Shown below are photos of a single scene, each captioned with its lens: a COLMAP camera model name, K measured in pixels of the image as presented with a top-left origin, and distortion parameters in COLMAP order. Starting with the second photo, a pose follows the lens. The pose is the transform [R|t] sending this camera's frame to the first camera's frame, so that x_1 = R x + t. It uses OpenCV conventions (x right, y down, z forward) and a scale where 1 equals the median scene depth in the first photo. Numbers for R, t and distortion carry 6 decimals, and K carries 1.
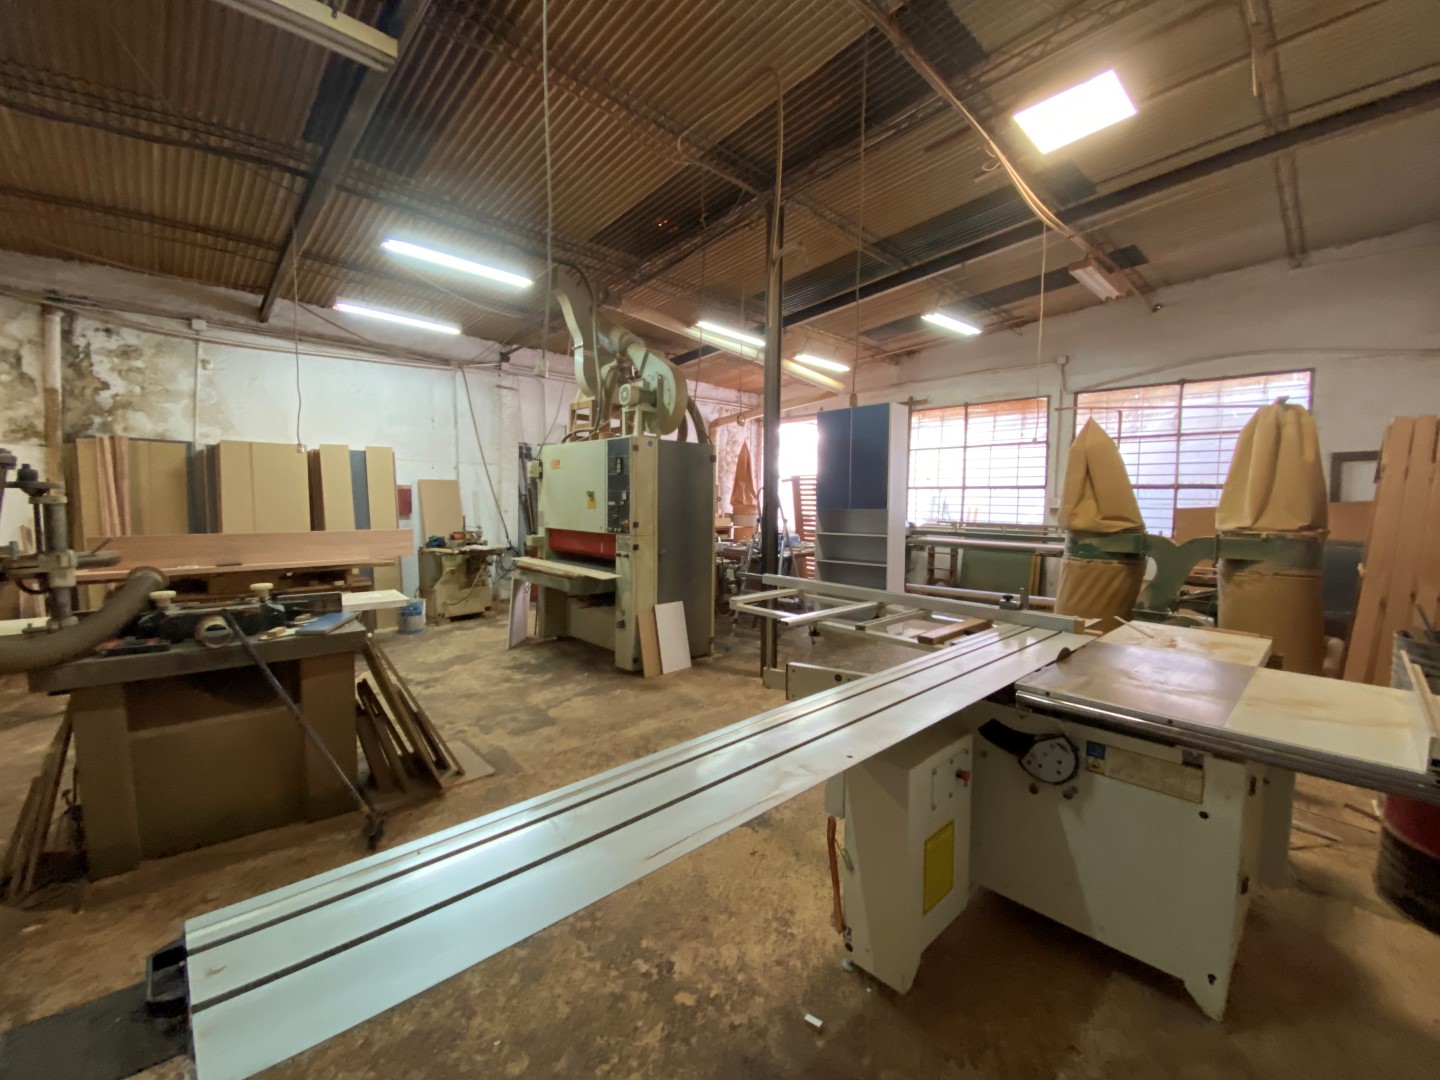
lens RADIAL K [[576.6, 0, 722.7], [0, 576.6, 530.4], [0, 0, 1]] dist [0.032907, -0.000115]
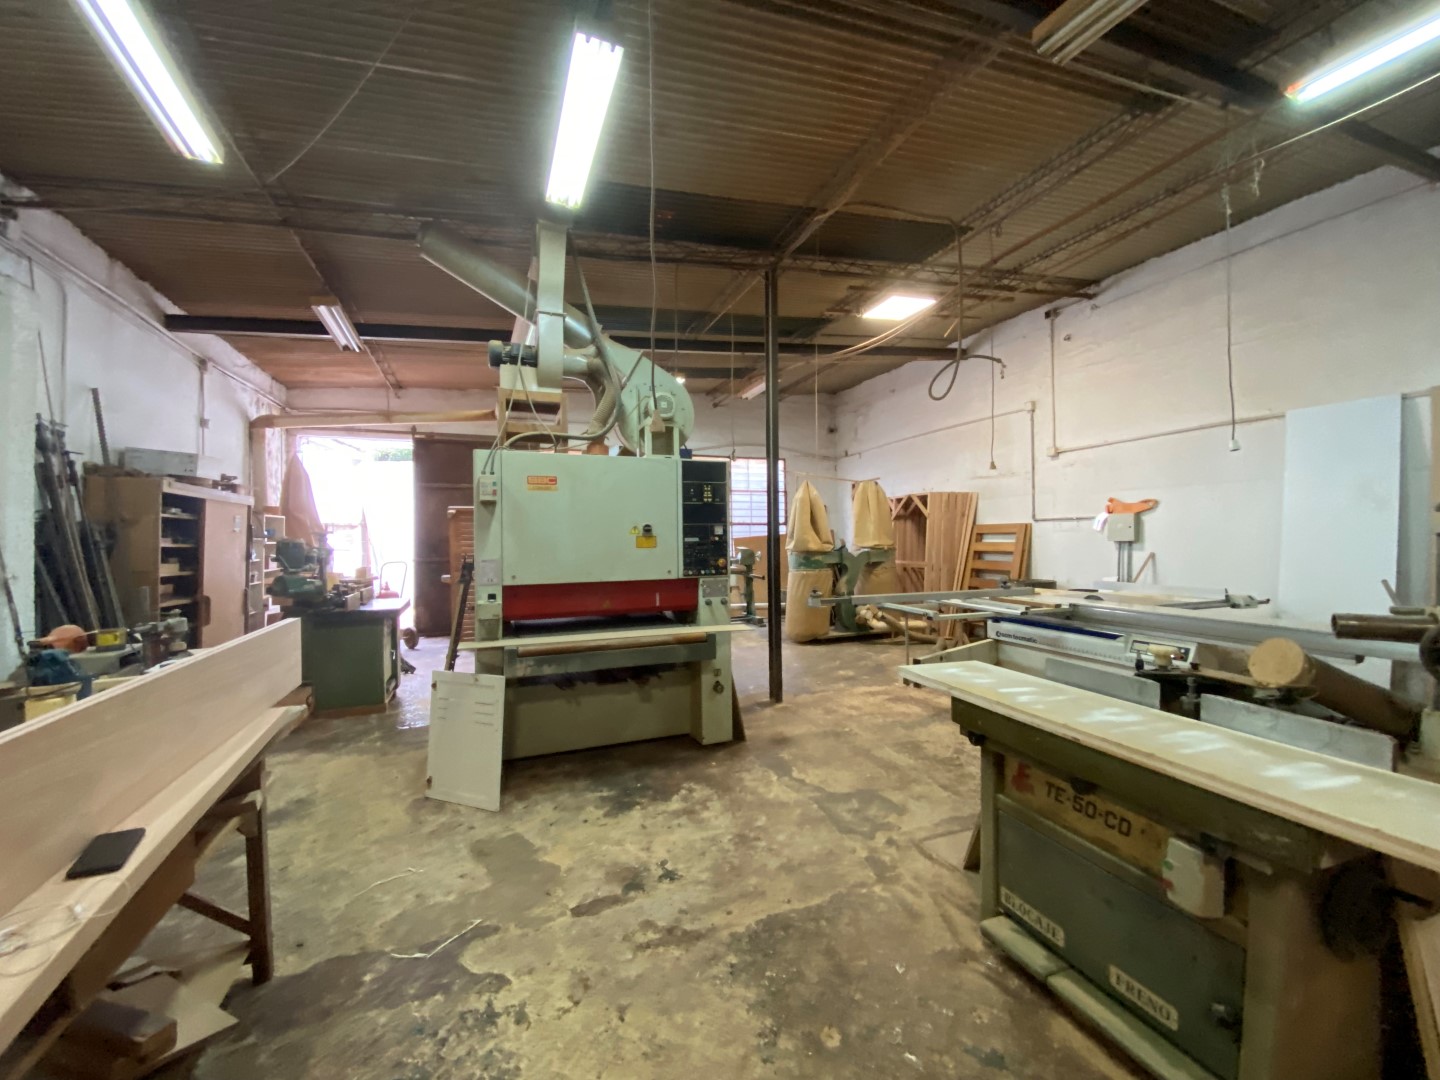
lens RADIAL K [[576.6, 0, 722.7], [0, 576.6, 530.4], [0, 0, 1]] dist [0.032907, -0.000115]
pose [[0.393982, -0.007625, 0.919087, -0.936984], [0.067564, 0.997500, -0.020687, -0.042004], [-0.916632, 0.070247, 0.393512, 0.669672]]
